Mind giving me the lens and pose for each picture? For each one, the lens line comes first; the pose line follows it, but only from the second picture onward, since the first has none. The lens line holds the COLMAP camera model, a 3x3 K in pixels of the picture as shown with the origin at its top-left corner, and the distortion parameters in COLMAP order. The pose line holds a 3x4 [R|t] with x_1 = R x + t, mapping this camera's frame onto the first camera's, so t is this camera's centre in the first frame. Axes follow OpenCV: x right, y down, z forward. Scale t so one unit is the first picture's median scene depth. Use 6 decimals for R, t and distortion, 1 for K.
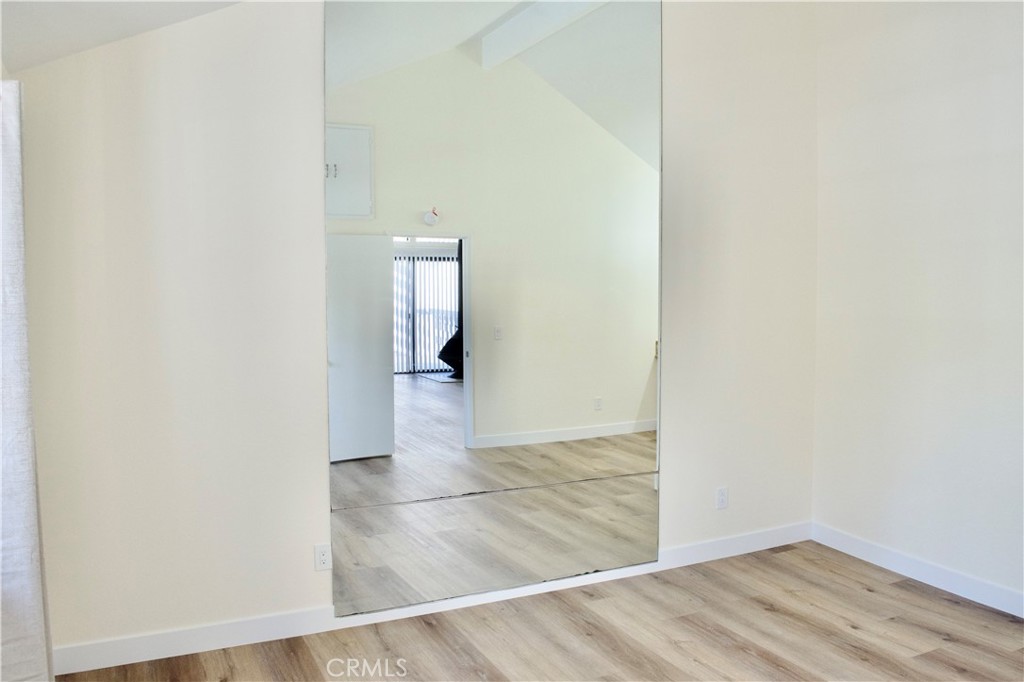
lens RADIAL K [[795.2, 0, 512.0], [0, 795.2, 341.0], [0, 0, 1]] dist [-0.077851, -0.000394]
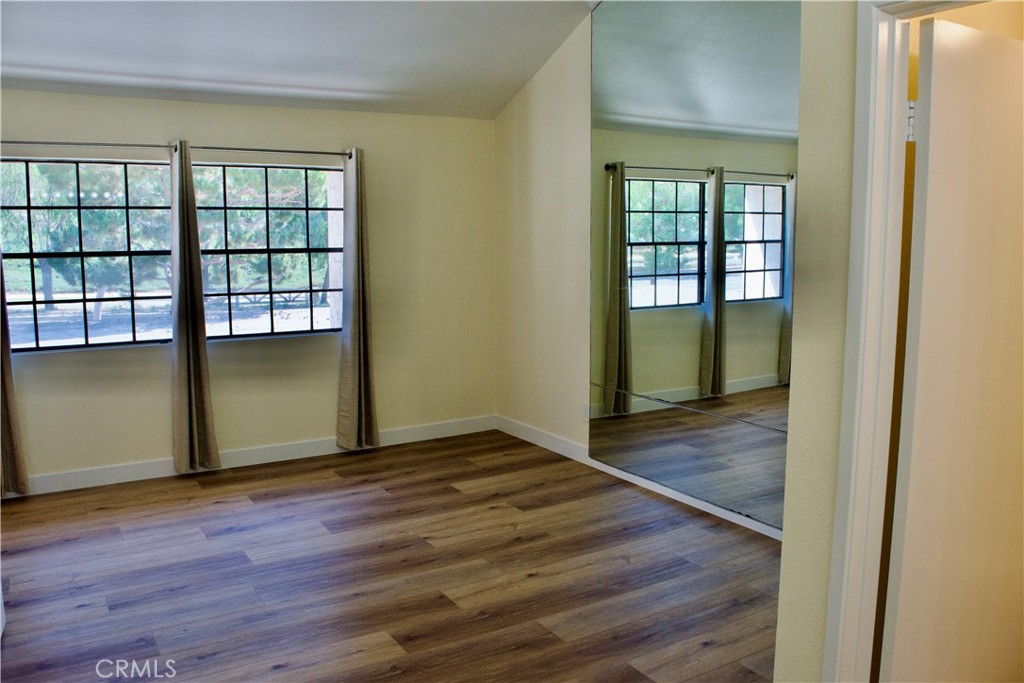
lens RADIAL K [[785.7, 0, 553.5], [0, 785.7, 339.9], [0, 0, 1]] dist [-0.104995, -0.000513]
pose [[0.160865, 0.132241, -0.978077, 1.025016], [-0.065170, 0.990244, 0.123168, -0.032753], [0.984823, 0.043928, 0.167914, 0.605212]]
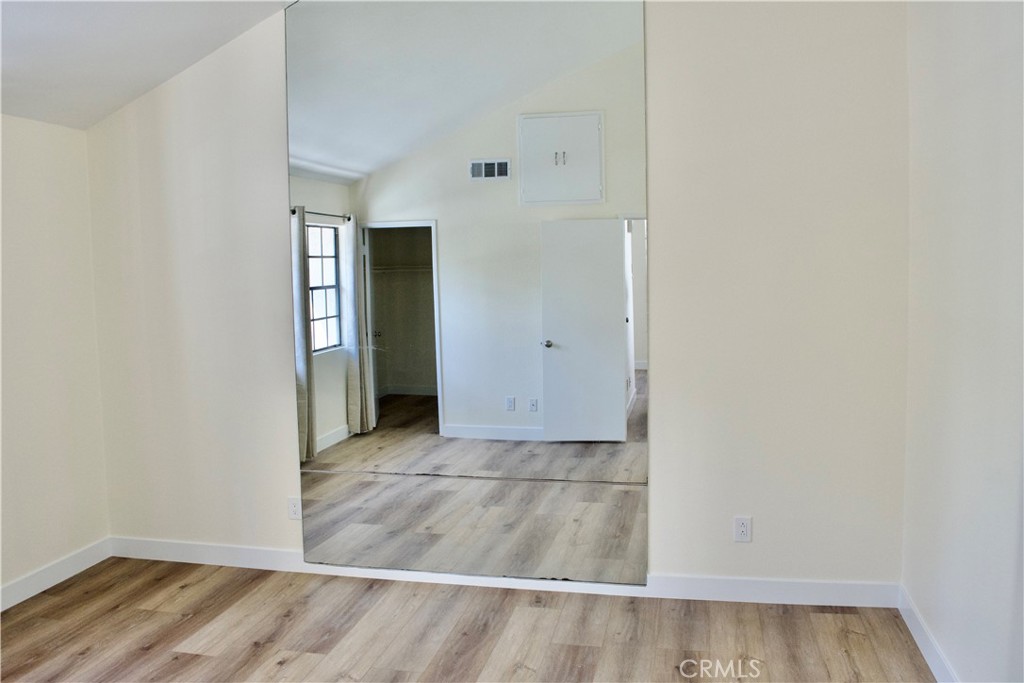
lens RADIAL K [[795.2, 0, 512.0], [0, 795.2, 341.5], [0, 0, 1]] dist [-0.077851, -0.000394]
pose [[0.792957, 0.039809, -0.607976, 0.629514], [-0.024061, 0.999131, 0.034038, -0.018083], [0.608803, -0.012362, 0.793225, 0.238089]]
